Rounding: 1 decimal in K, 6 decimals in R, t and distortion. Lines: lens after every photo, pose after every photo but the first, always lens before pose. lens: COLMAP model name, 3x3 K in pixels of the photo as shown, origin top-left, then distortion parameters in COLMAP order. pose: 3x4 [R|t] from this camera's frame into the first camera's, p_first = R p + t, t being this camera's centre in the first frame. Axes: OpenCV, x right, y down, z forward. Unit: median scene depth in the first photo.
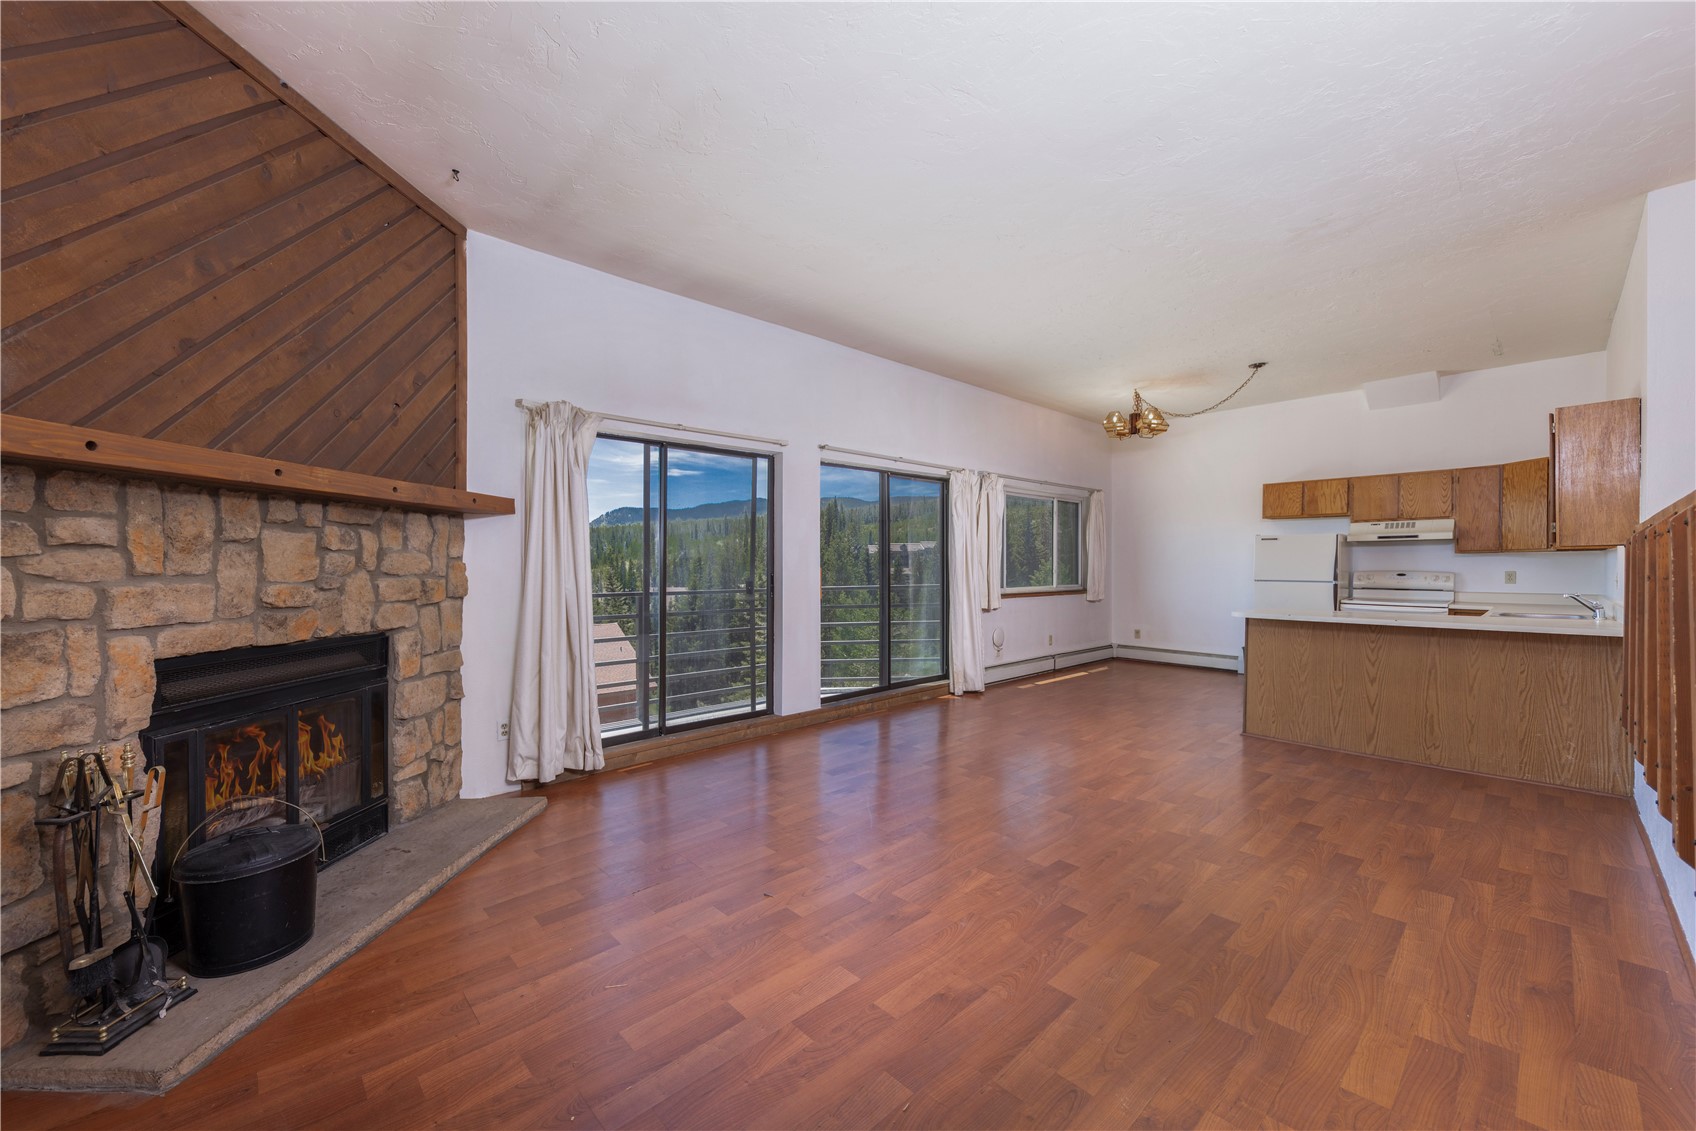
lens RADIAL K [[651.4, 0, 853.3], [0, 651.4, 576.2], [0, 0, 1]] dist [0.012876, -0.001681]
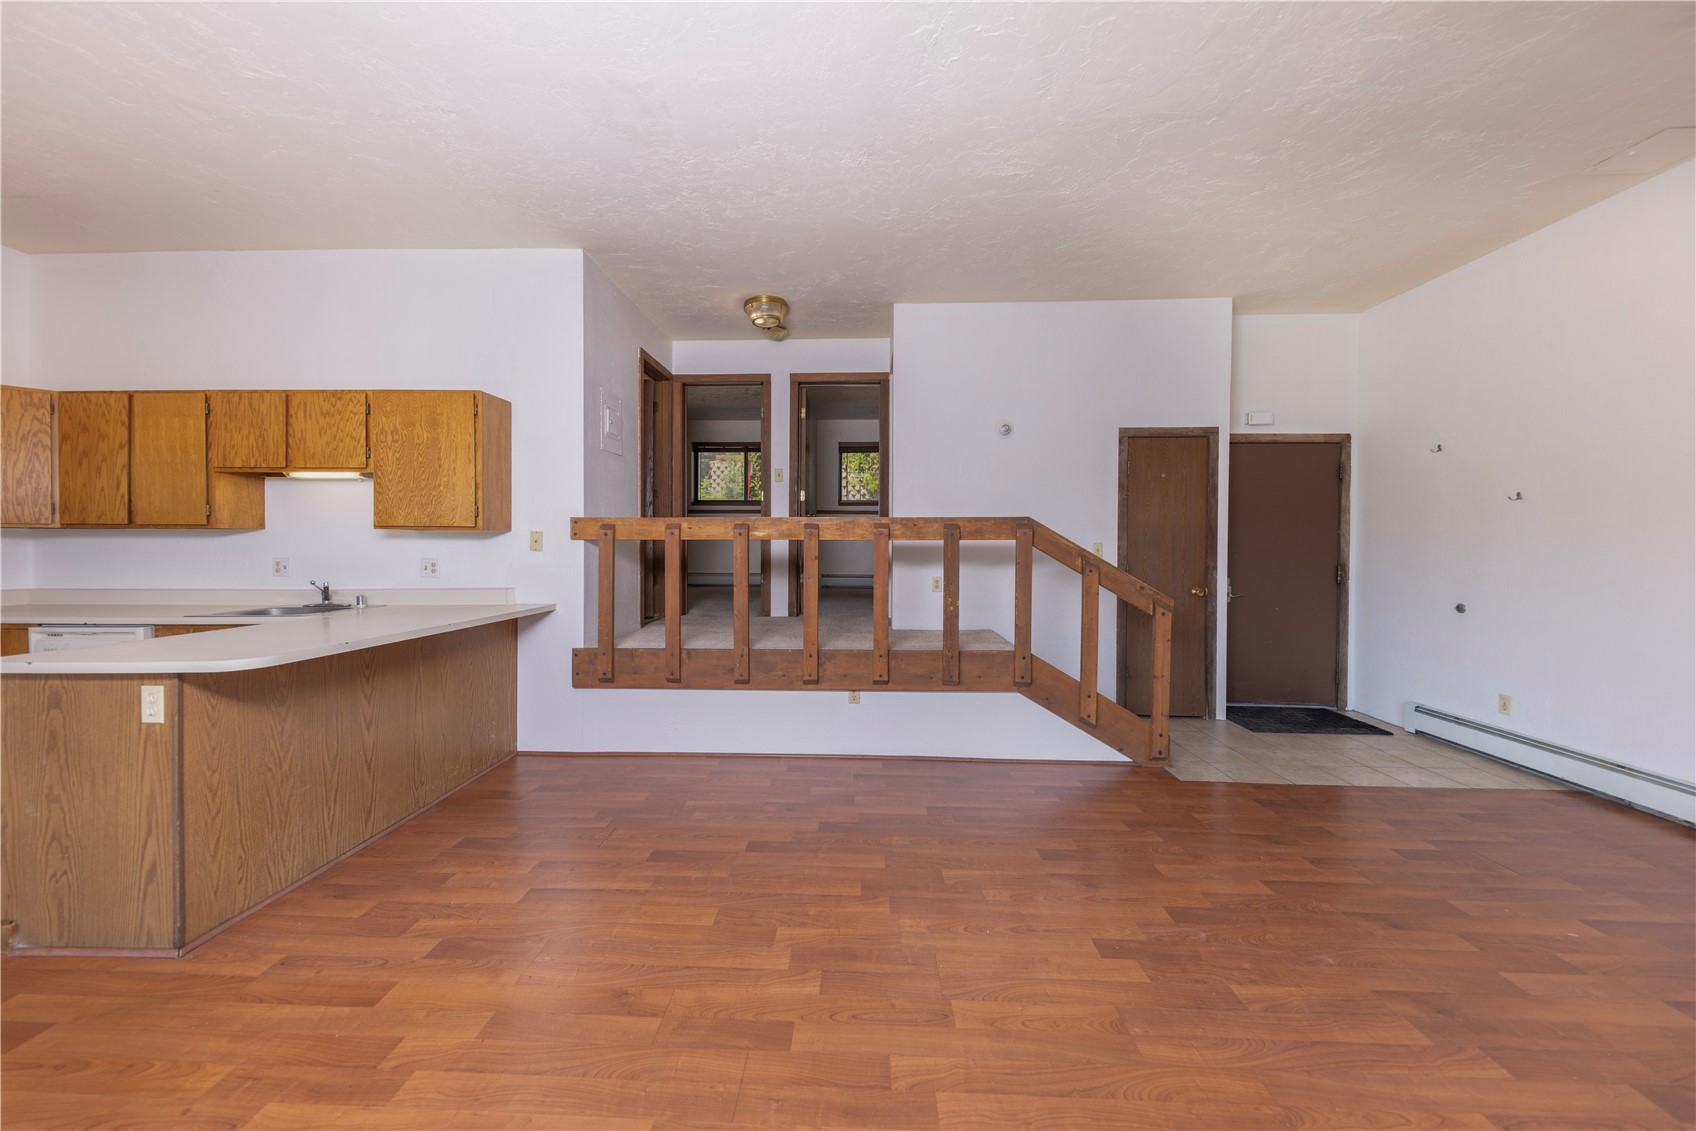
lens RADIAL K [[615.0, 0, 836.3], [0, 615.0, 542.1], [0, 0, 1]] dist [0.007615, -0.002582]
pose [[-0.701904, 0.003980, 0.712261, 0.024528], [0.008274, 0.999962, 0.002566, -0.025499], [-0.712224, 0.007695, -0.701910, 1.292885]]
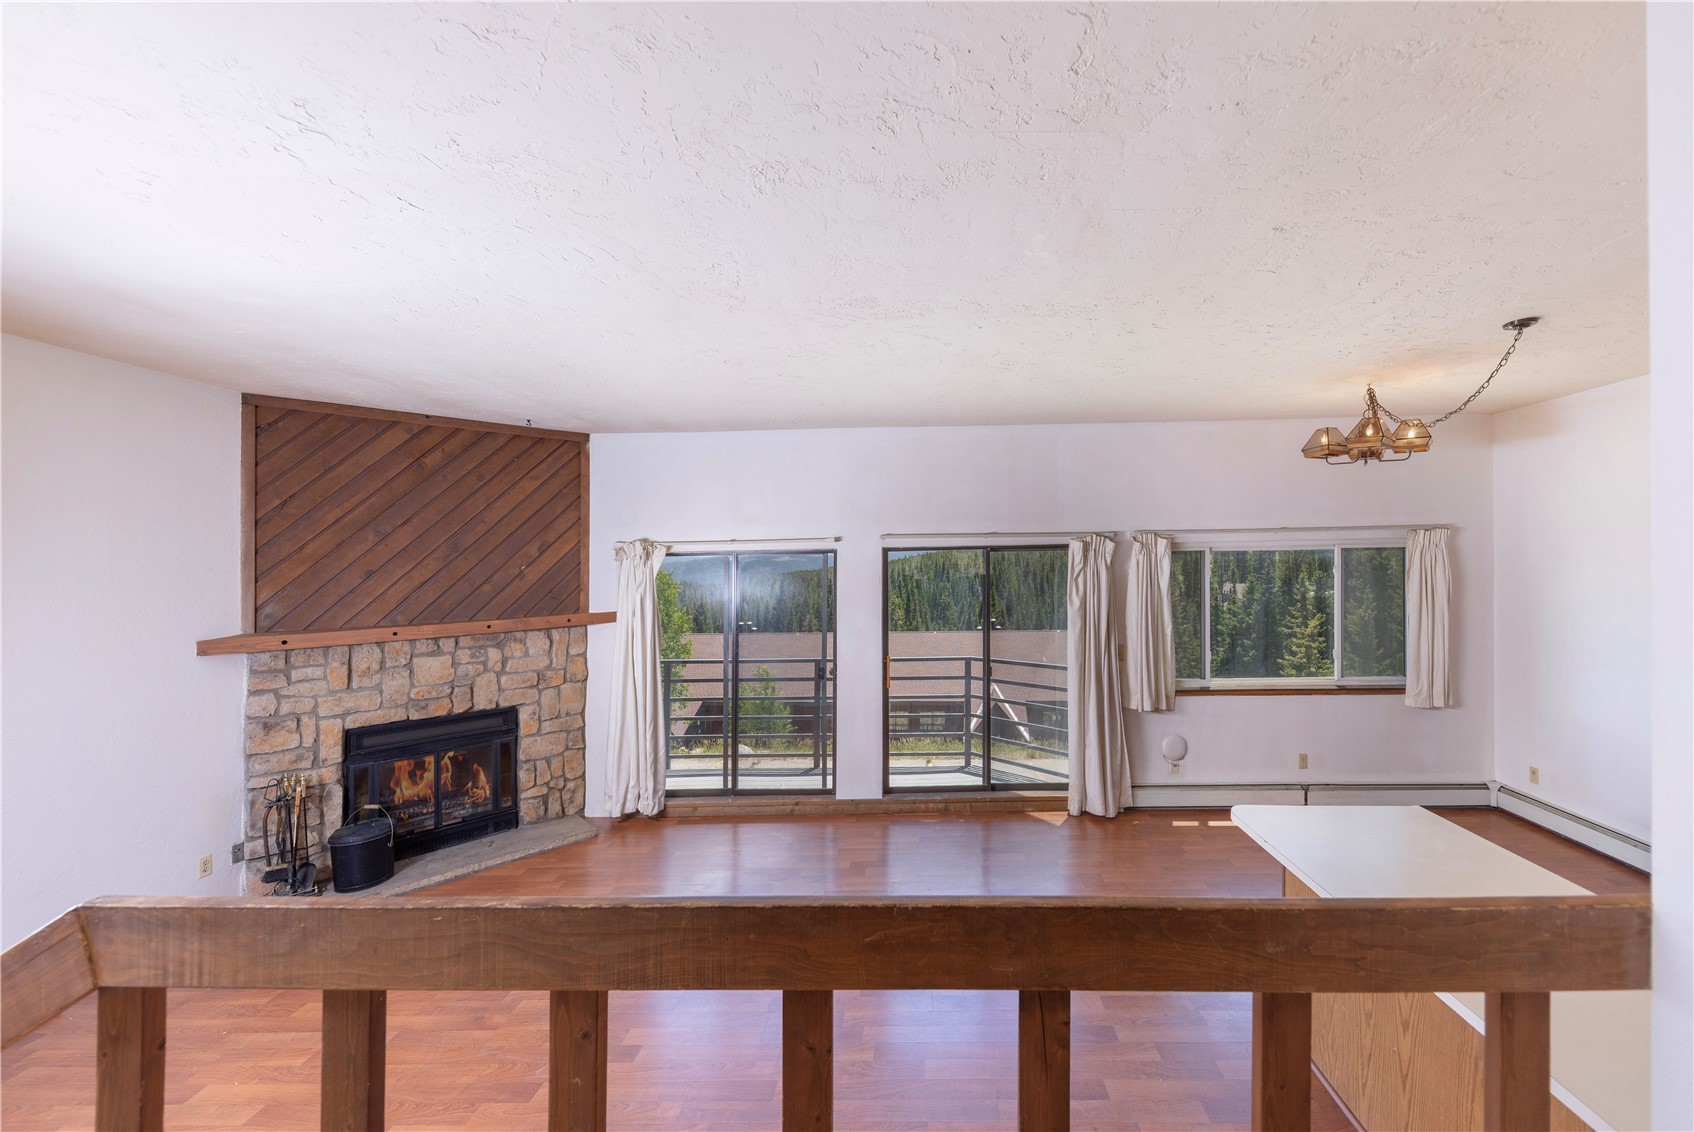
lens RADIAL K [[683.3, 0, 904.2], [0, 683.3, 565.7], [0, 0, 1]] dist [0.007856, -0.000538]
pose [[0.750097, 0.010207, -0.661249, 0.946069], [-0.012165, 0.999925, 0.001636, -0.231512], [0.661216, 0.006817, 0.750165, 0.293193]]
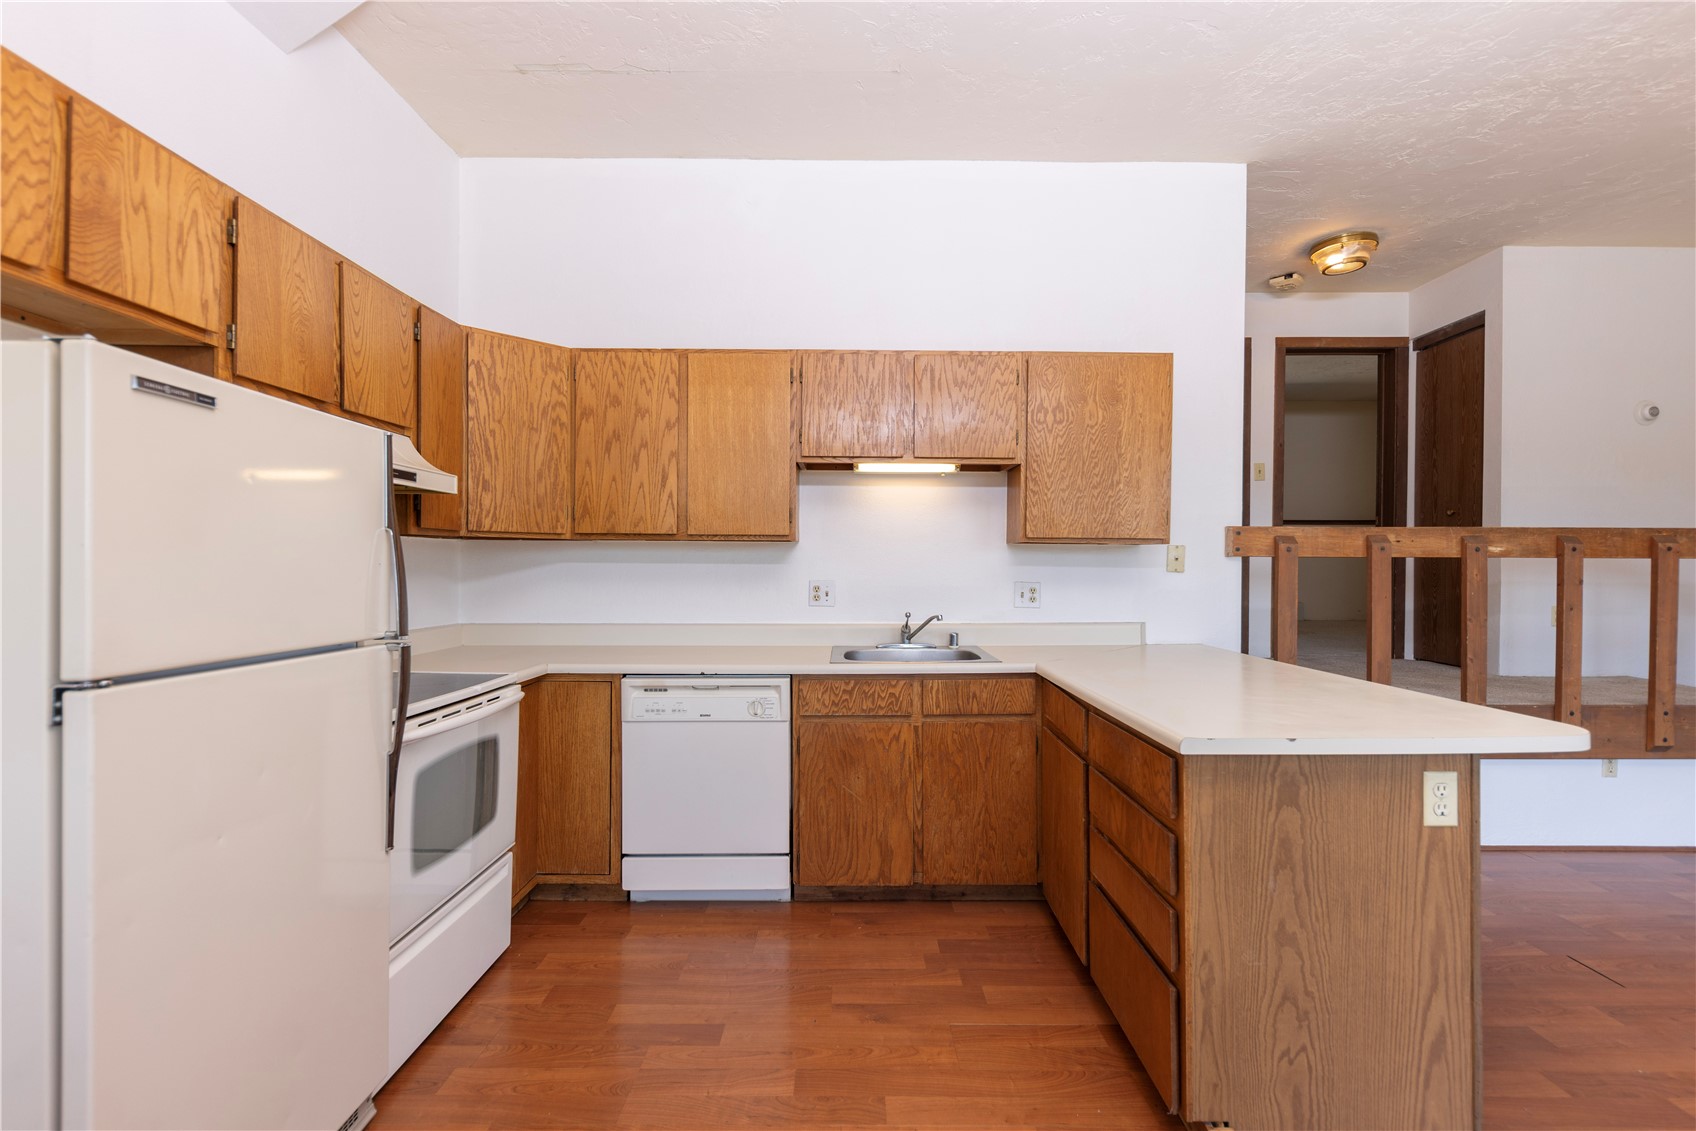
lens RADIAL K [[778.1, 0, 853.2], [0, 778.1, 559.3], [0, 0, 1]] dist [0.007215, -0.004572]
pose [[-0.728475, 0.003074, 0.685066, 0.745379], [0.006386, 0.999977, 0.002304, -0.033432], [-0.685043, 0.006053, -0.728478, 1.901392]]
